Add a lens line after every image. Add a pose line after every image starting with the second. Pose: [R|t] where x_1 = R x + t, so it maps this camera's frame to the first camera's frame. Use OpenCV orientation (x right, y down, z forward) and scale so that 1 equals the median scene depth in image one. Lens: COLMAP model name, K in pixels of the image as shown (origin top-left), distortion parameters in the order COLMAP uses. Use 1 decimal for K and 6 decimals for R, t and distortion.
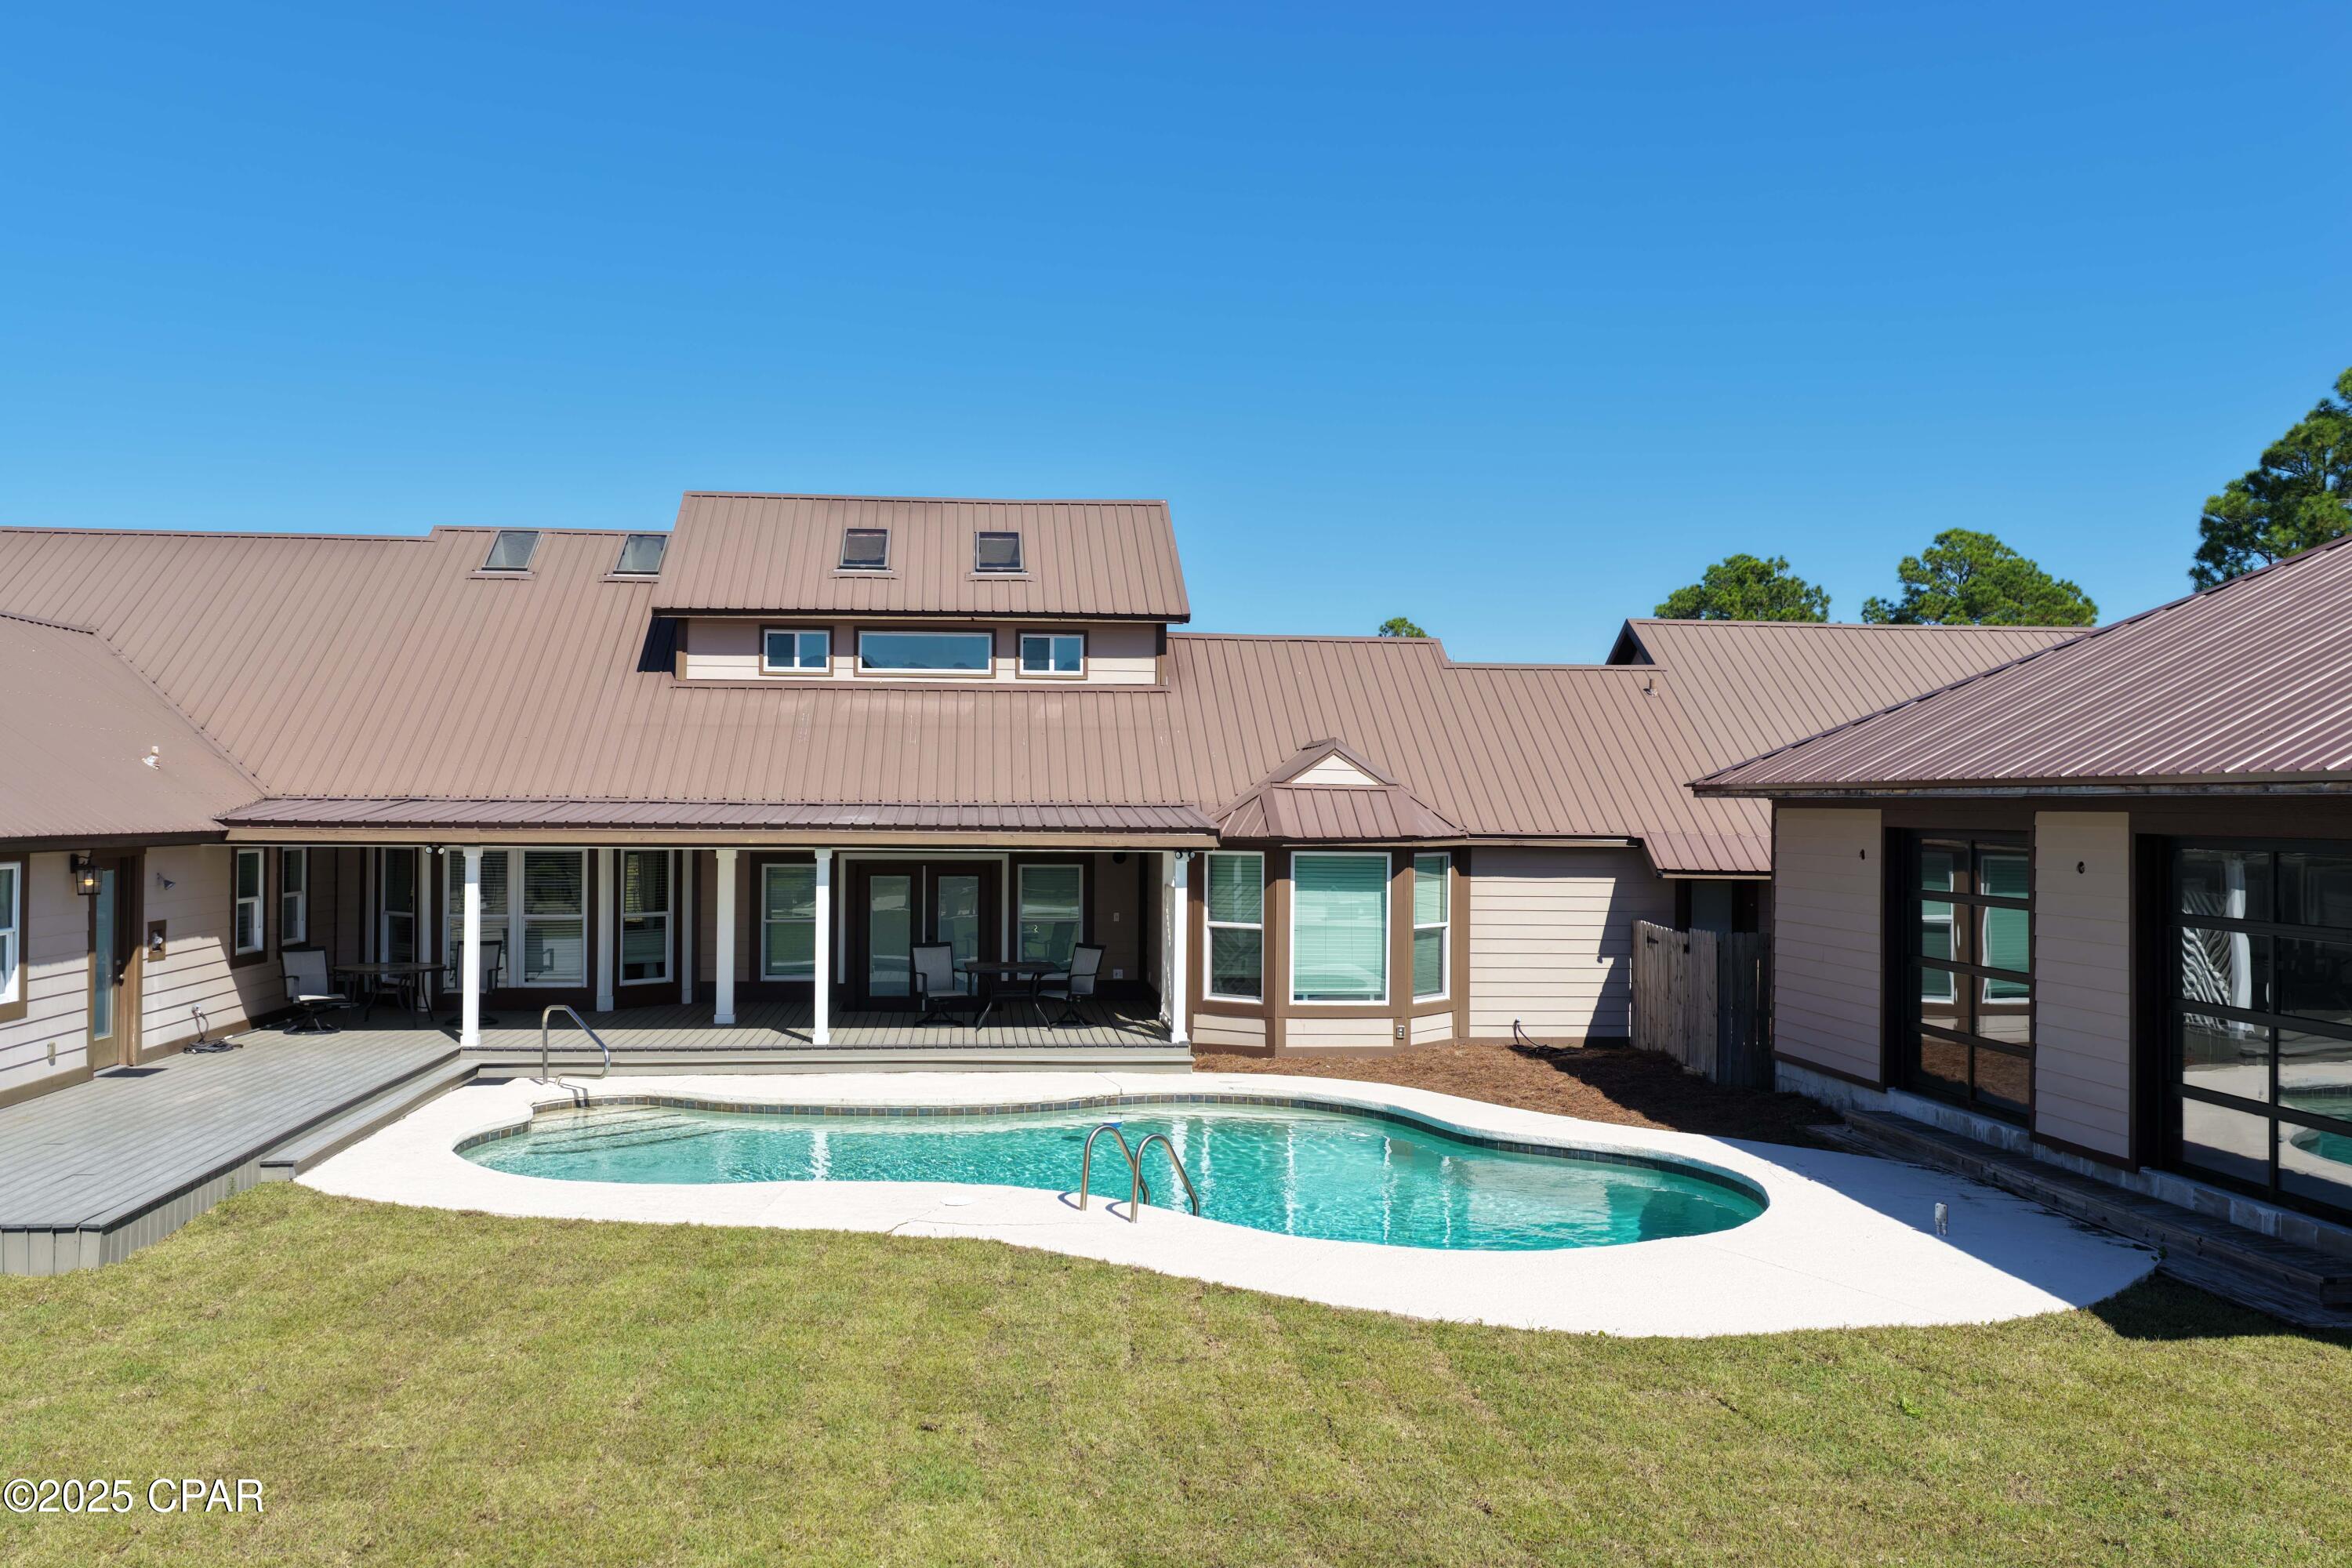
lens RADIAL K [[1953.9, 0, 1173.3], [0, 1953.9, 781.5], [0, 0, 1]] dist [-0.008961, 0.033234]
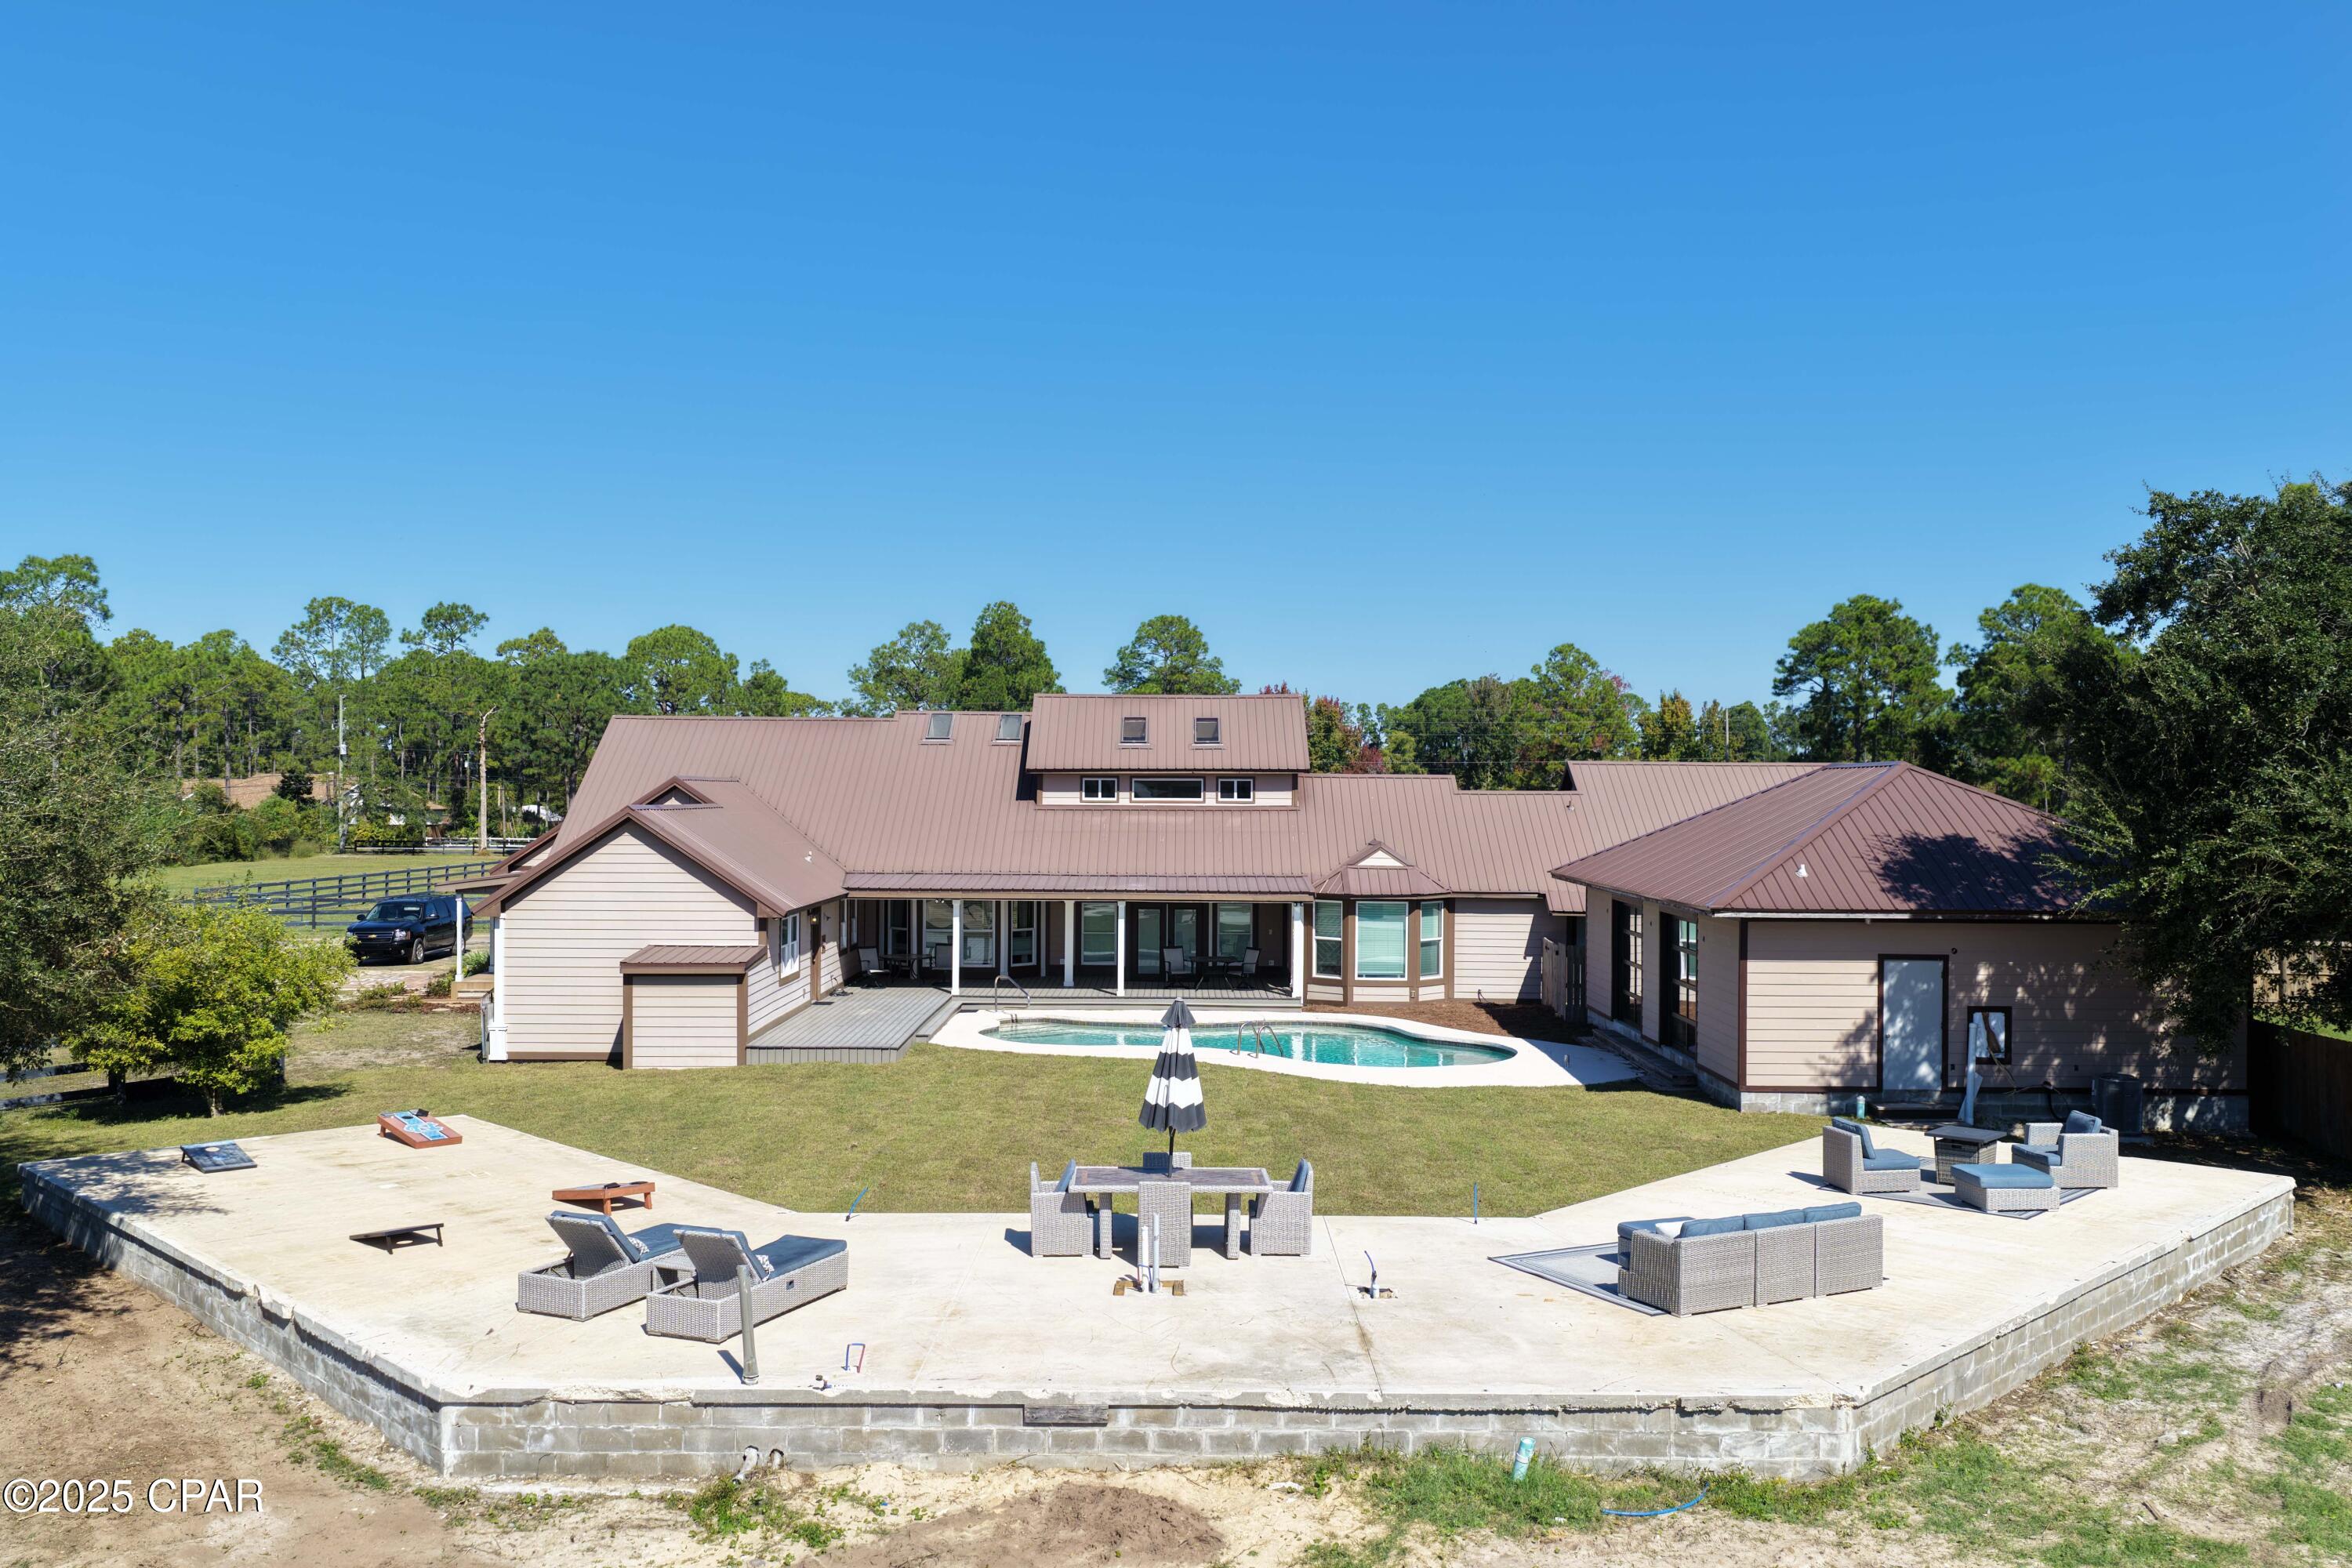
lens RADIAL K [[1953.9, 0, 1166.4], [0, 1953.9, 780.5], [0, 0, 1]] dist [-0.008961, 0.033234]
pose [[0.993699, -0.001326, -0.112076, 0.086669], [0.002144, 0.999972, 0.007180, -0.094611], [0.112063, -0.007375, 0.993674, -0.914979]]
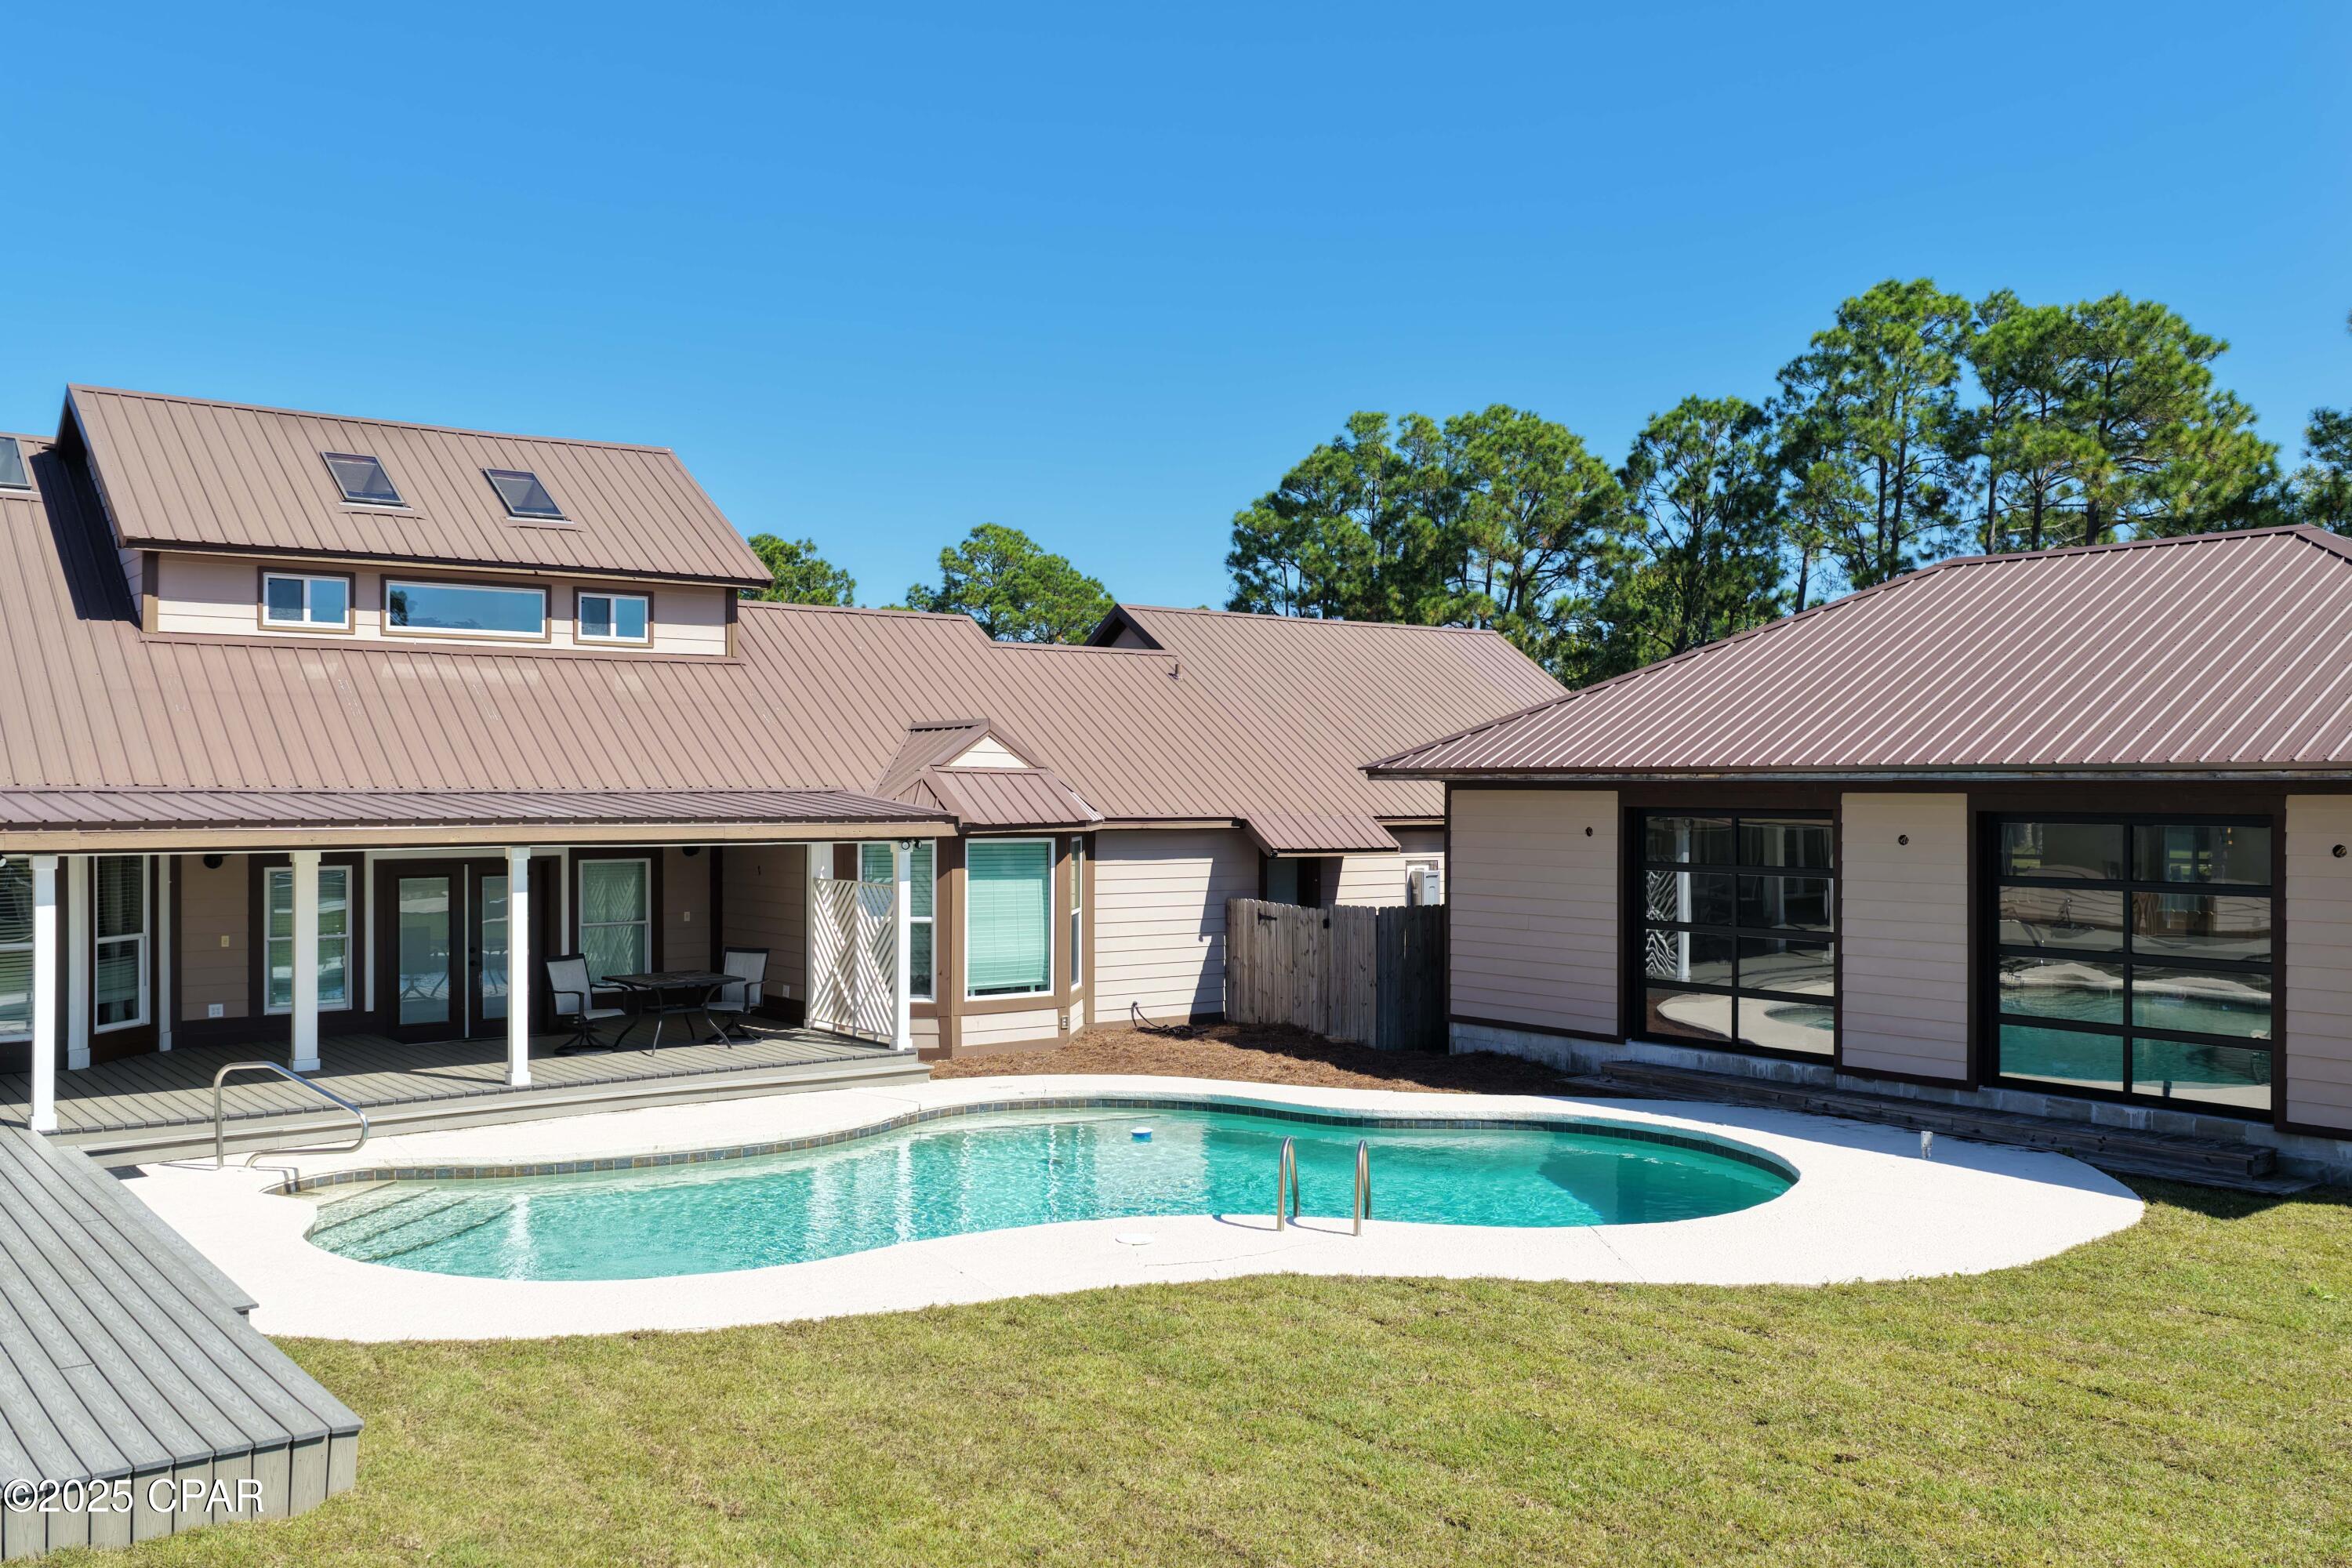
lens RADIAL K [[1953.9, 0, 1177.3], [0, 1953.9, 798.4], [0, 0, 1]] dist [-0.008961, 0.033234]
pose [[0.849975, -0.009488, 0.526737, -0.332475], [-0.001424, 0.999793, 0.020307, -0.002923], [-0.526821, -0.018010, 0.849786, 0.138857]]
